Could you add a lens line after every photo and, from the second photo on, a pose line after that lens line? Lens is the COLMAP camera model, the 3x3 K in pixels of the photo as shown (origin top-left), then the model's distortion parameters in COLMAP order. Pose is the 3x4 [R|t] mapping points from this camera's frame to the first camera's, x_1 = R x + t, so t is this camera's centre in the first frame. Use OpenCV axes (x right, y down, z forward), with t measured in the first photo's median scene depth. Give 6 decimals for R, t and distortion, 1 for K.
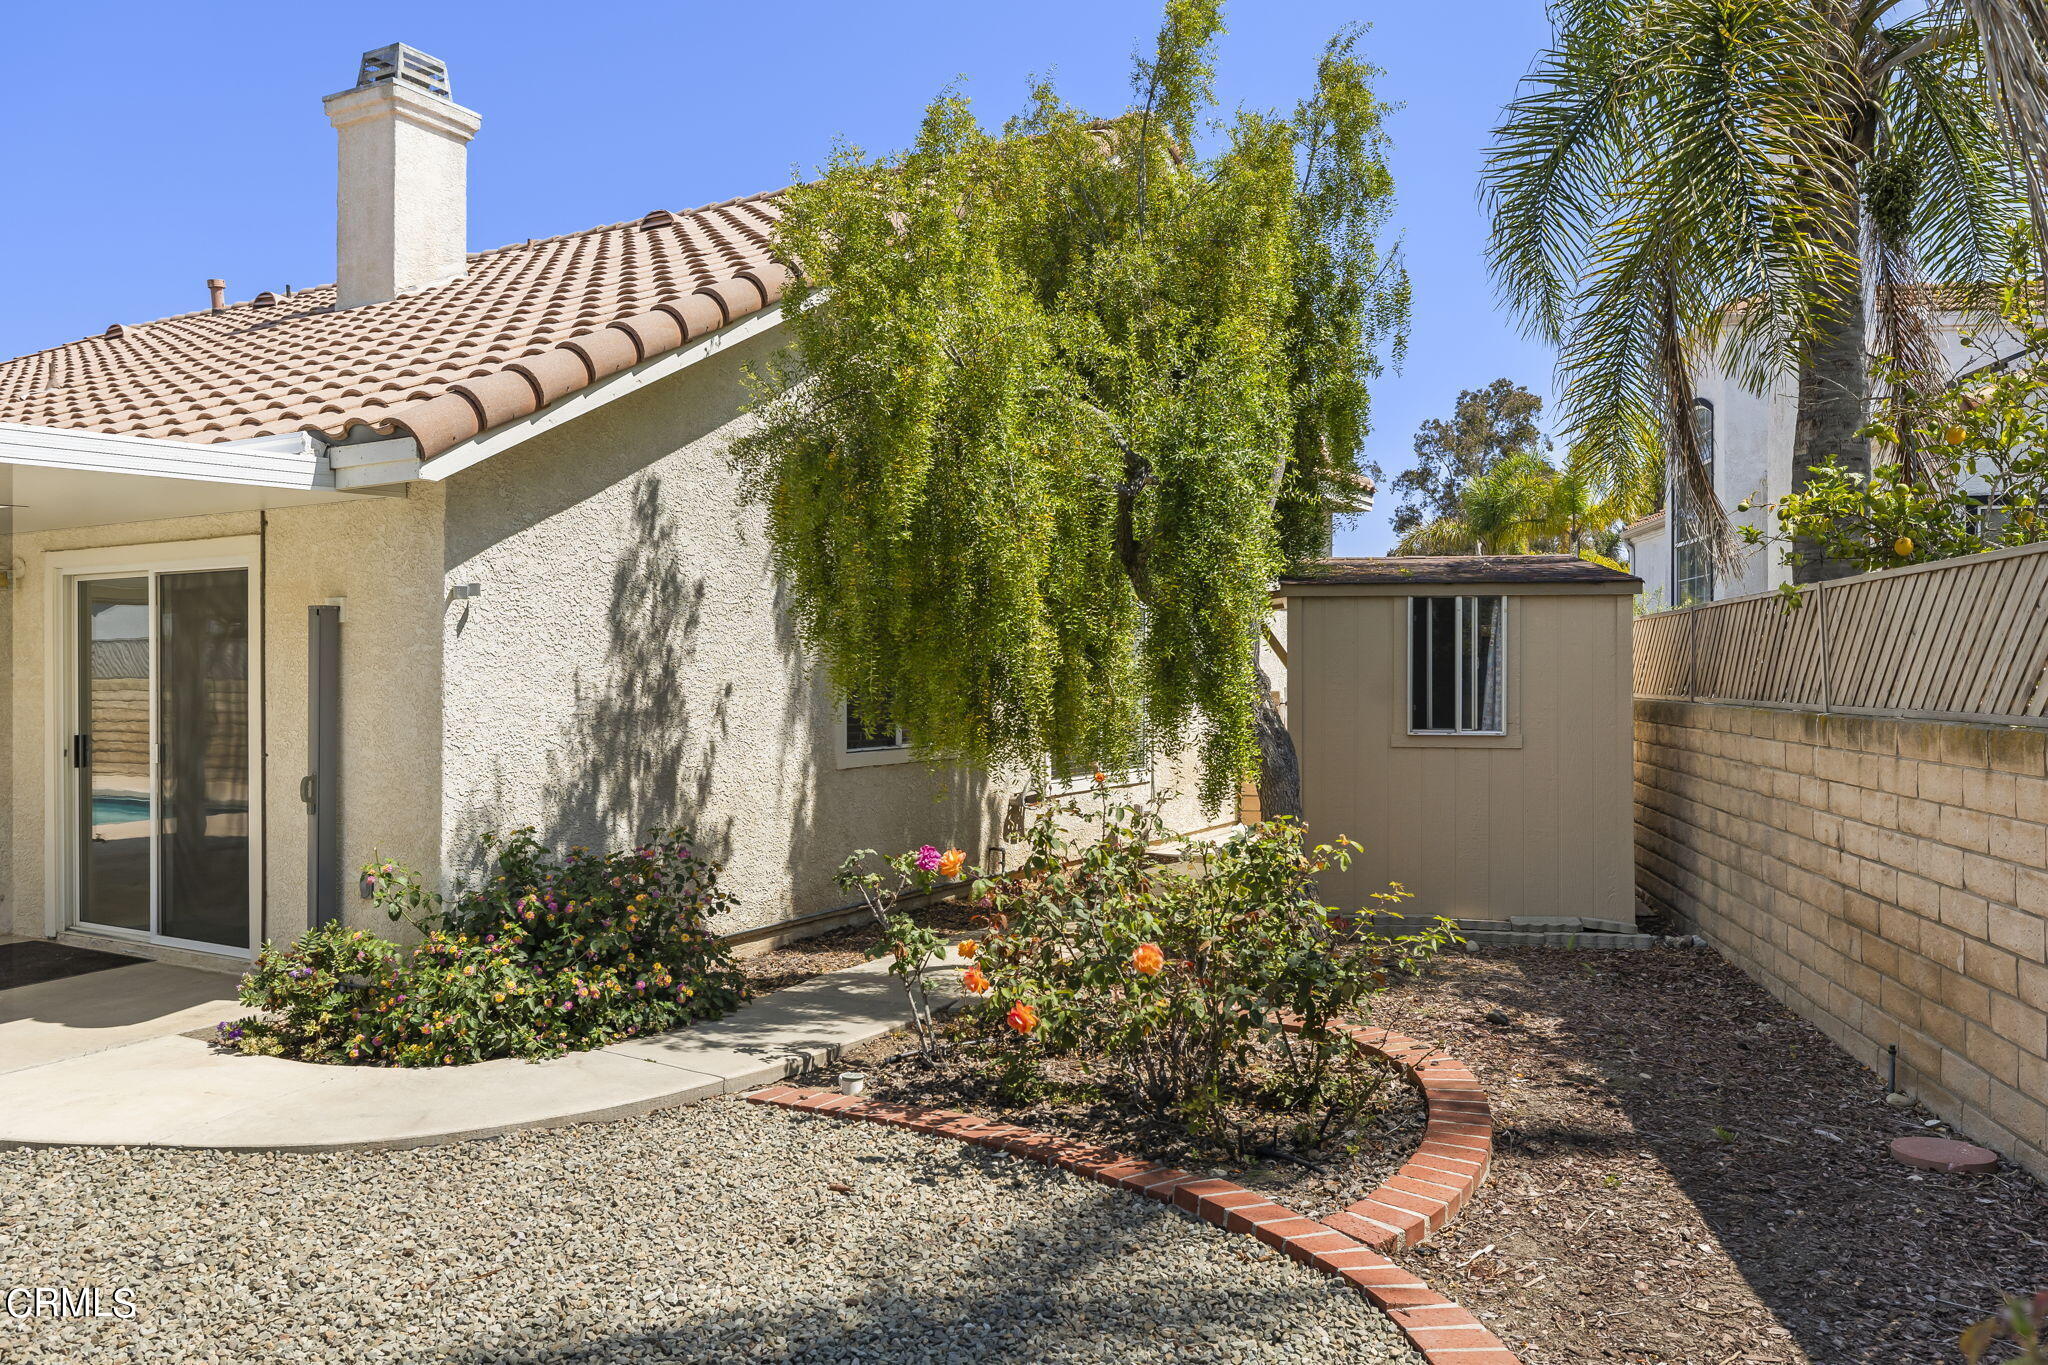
lens RADIAL K [[1454.8, 0, 1028.1], [0, 1454.8, 669.1], [0, 0, 1]] dist [-0.003947, 0.003625]
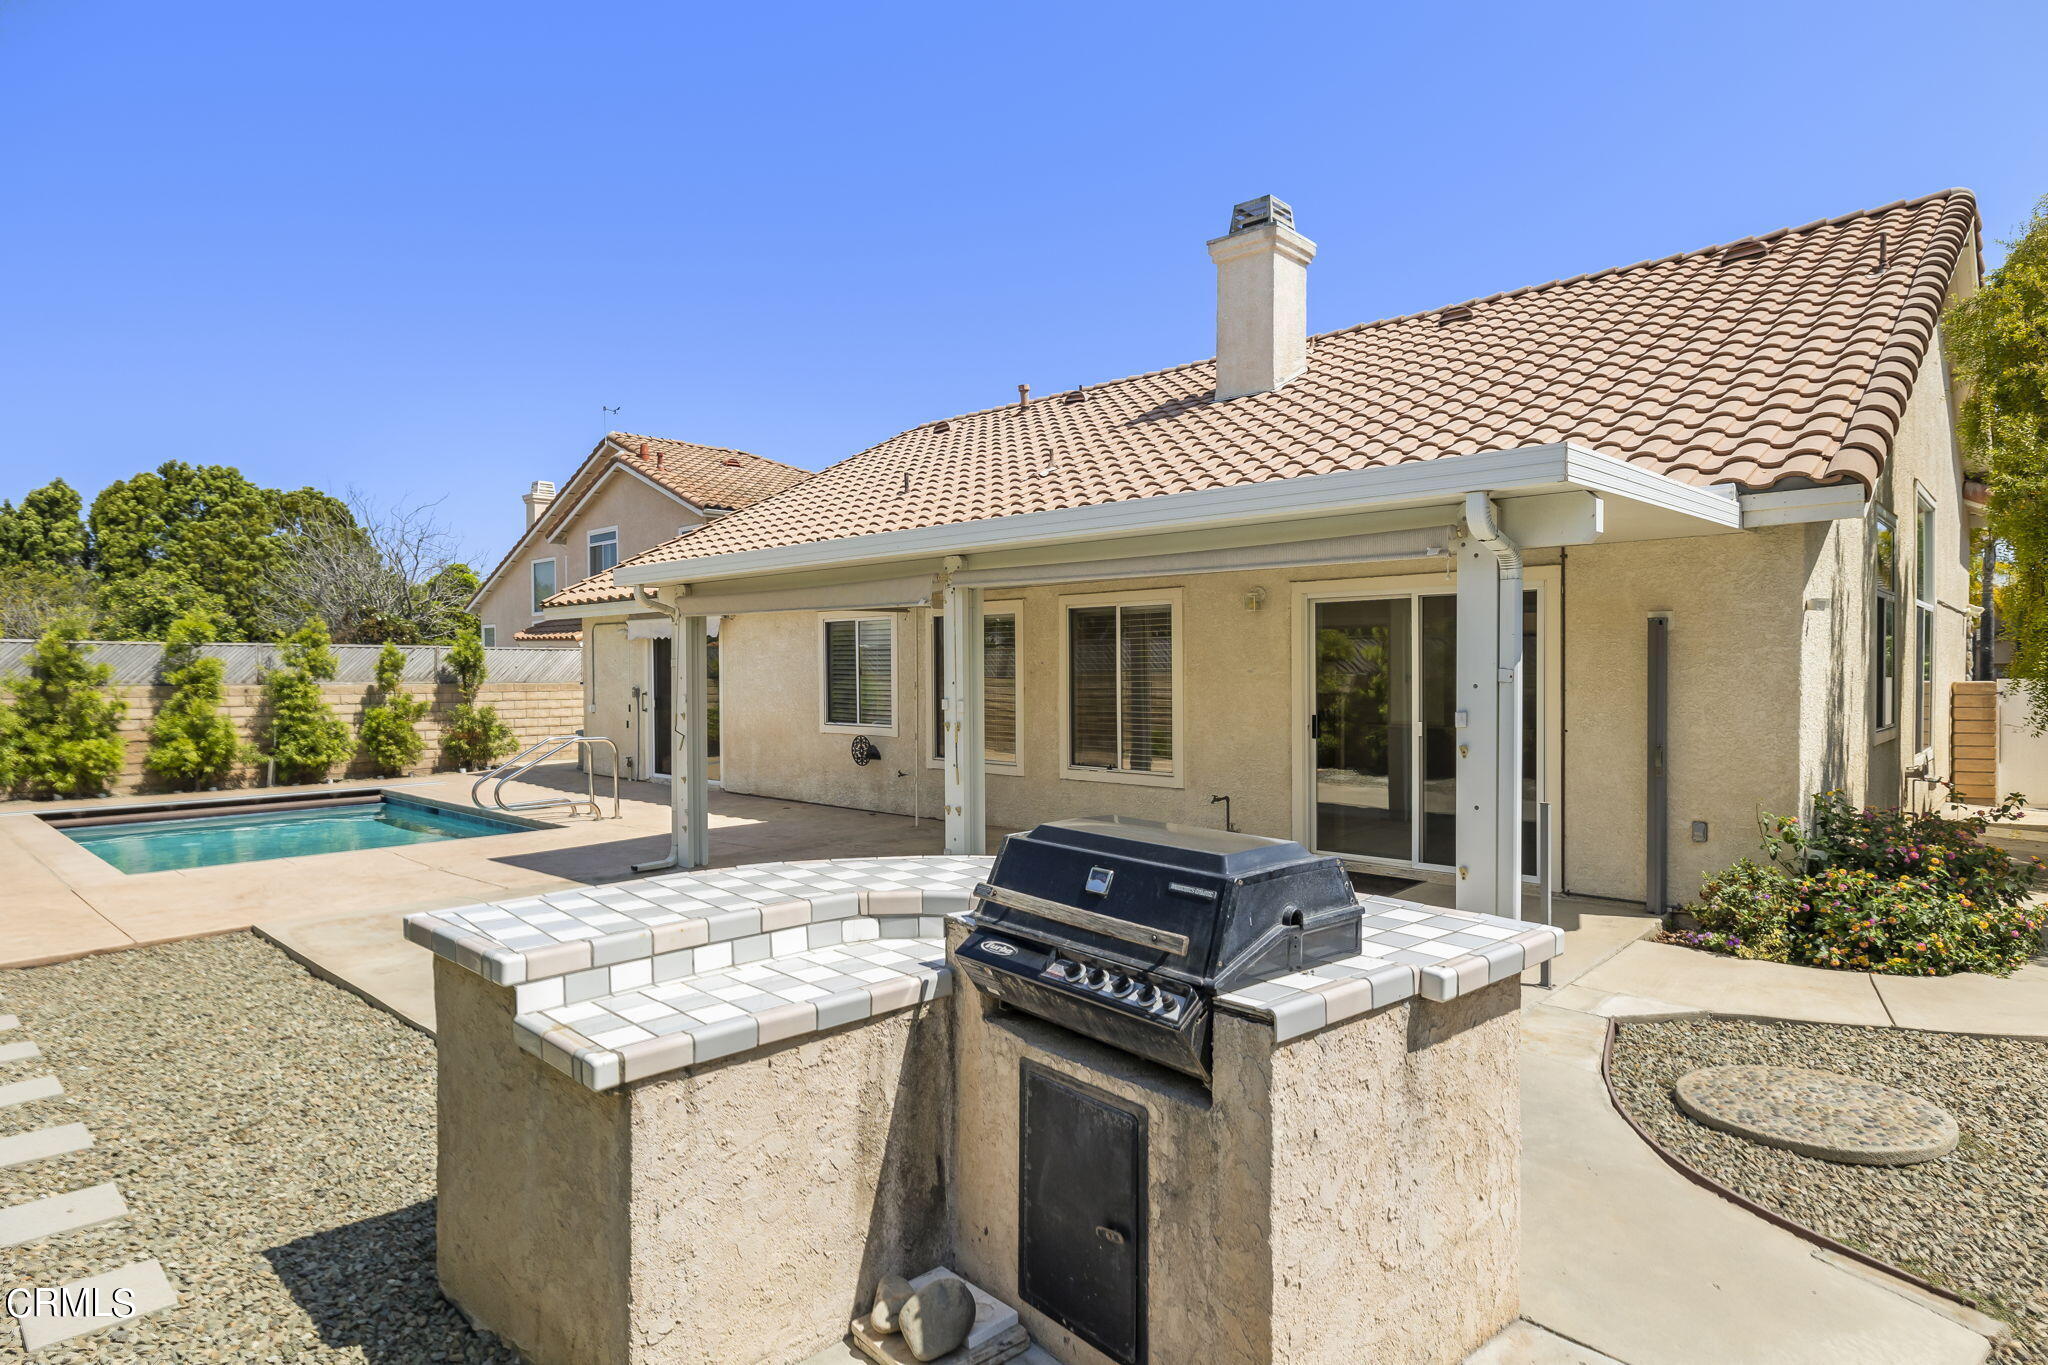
lens RADIAL K [[1129.5, 0, 1023.1], [0, 1129.5, 679.5], [0, 0, 1]] dist [-0.000071, 0.000983]
pose [[0.972309, -0.000717, -0.233699, -0.792774], [0.003735, 0.999915, 0.012468, -0.002469], [0.233670, -0.012995, 0.972229, -0.122743]]
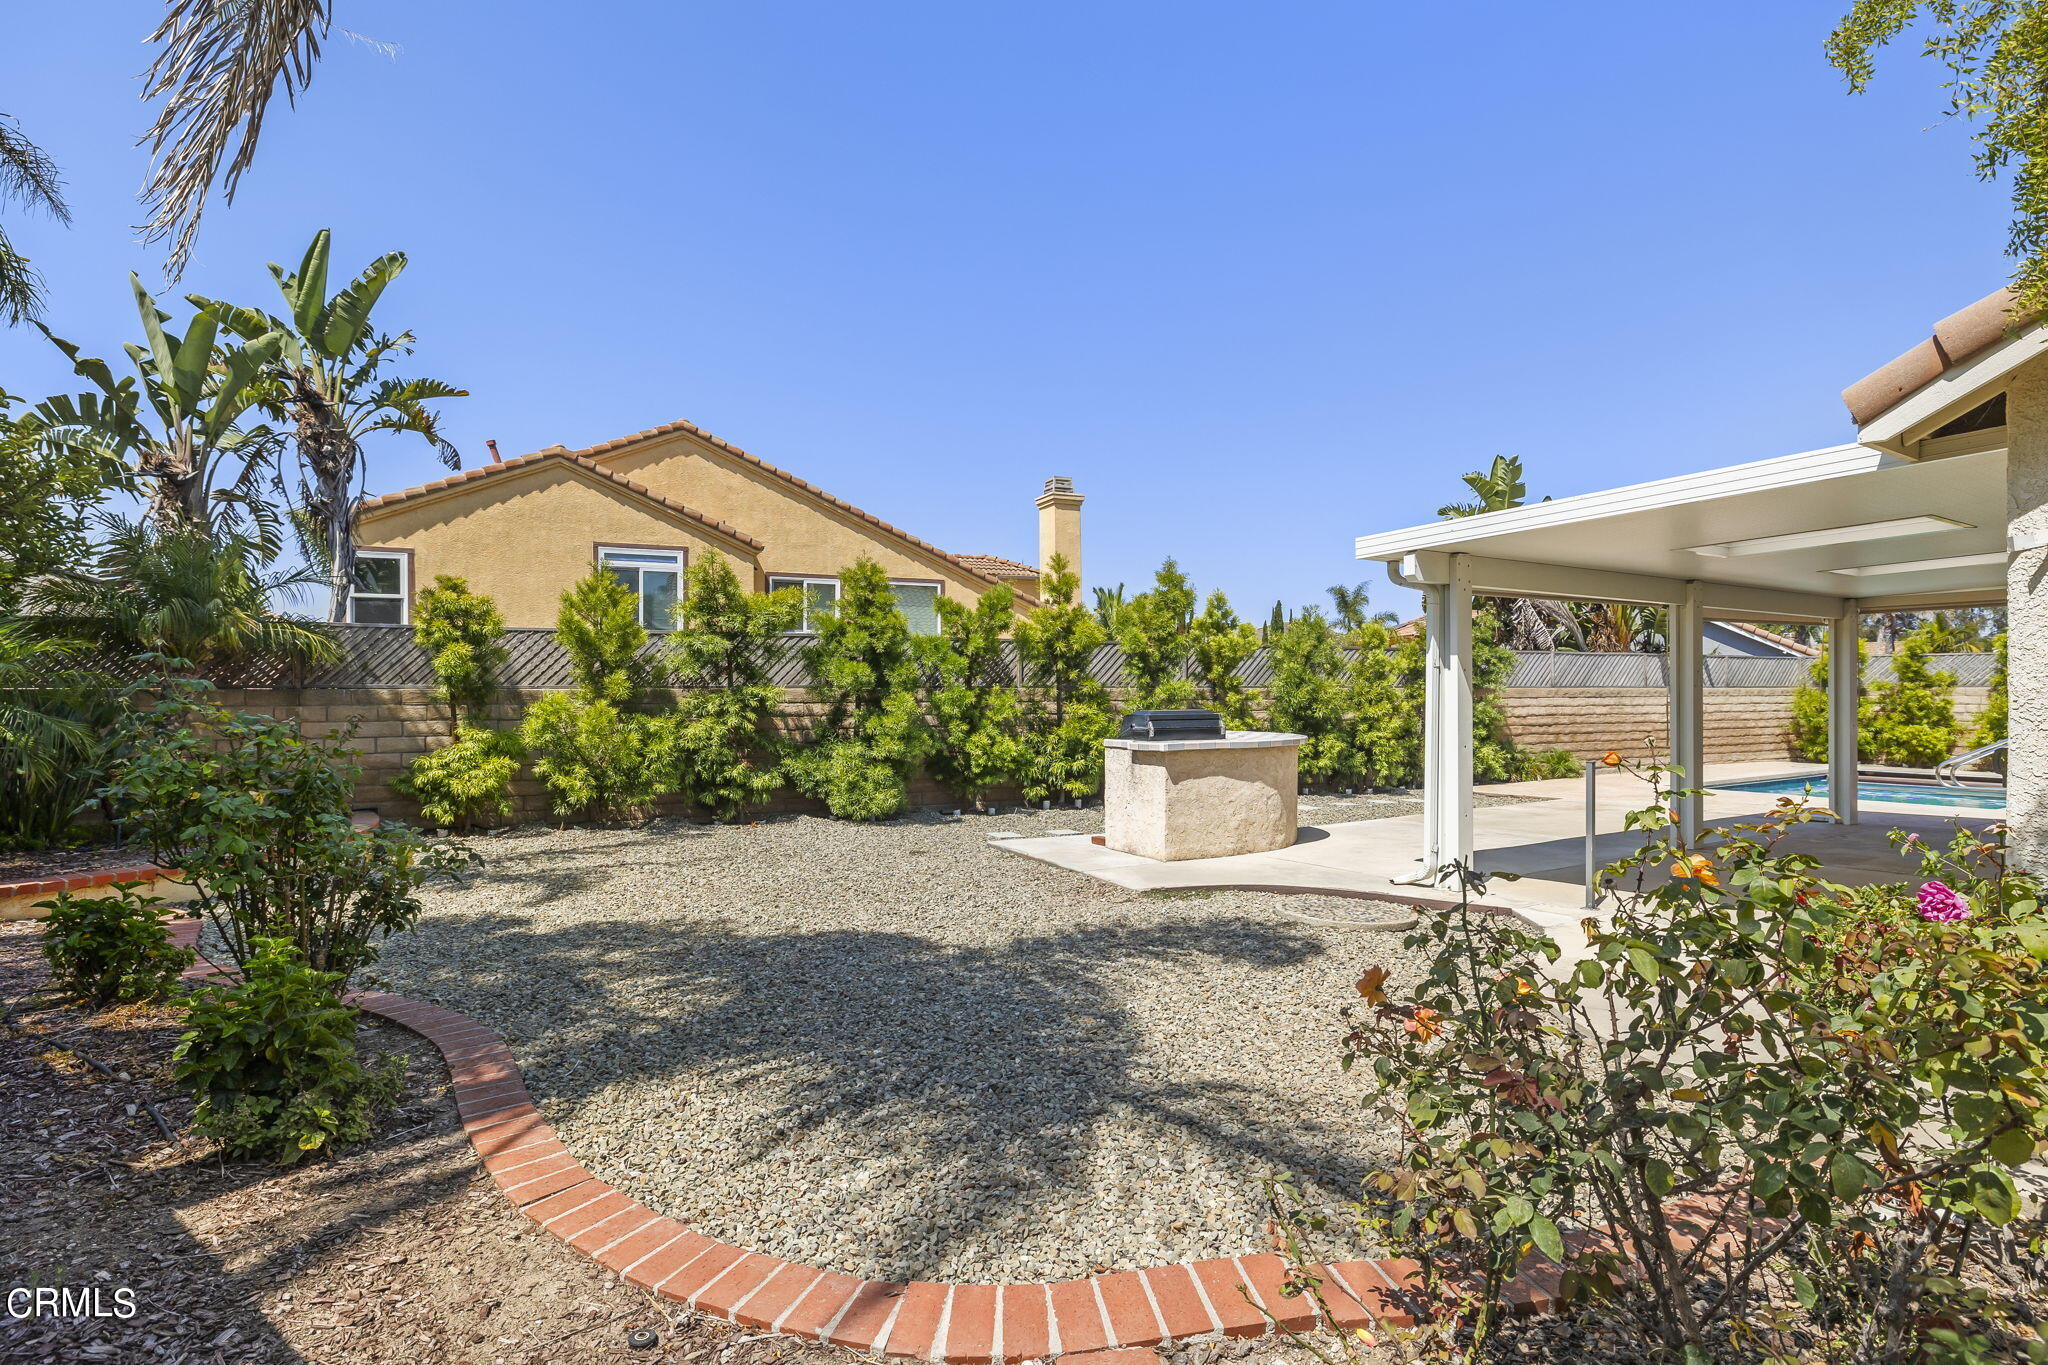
lens RADIAL K [[1017.2, 0, 1033.0], [0, 1017.2, 694.0], [0, 0, 1]] dist [0.004587, 0.000170]
pose [[-0.470856, 0.004582, -0.882198, 0.394603], [0.003905, 0.999988, 0.003110, 0.030592], [0.882201, -0.001980, -0.470868, 0.724246]]
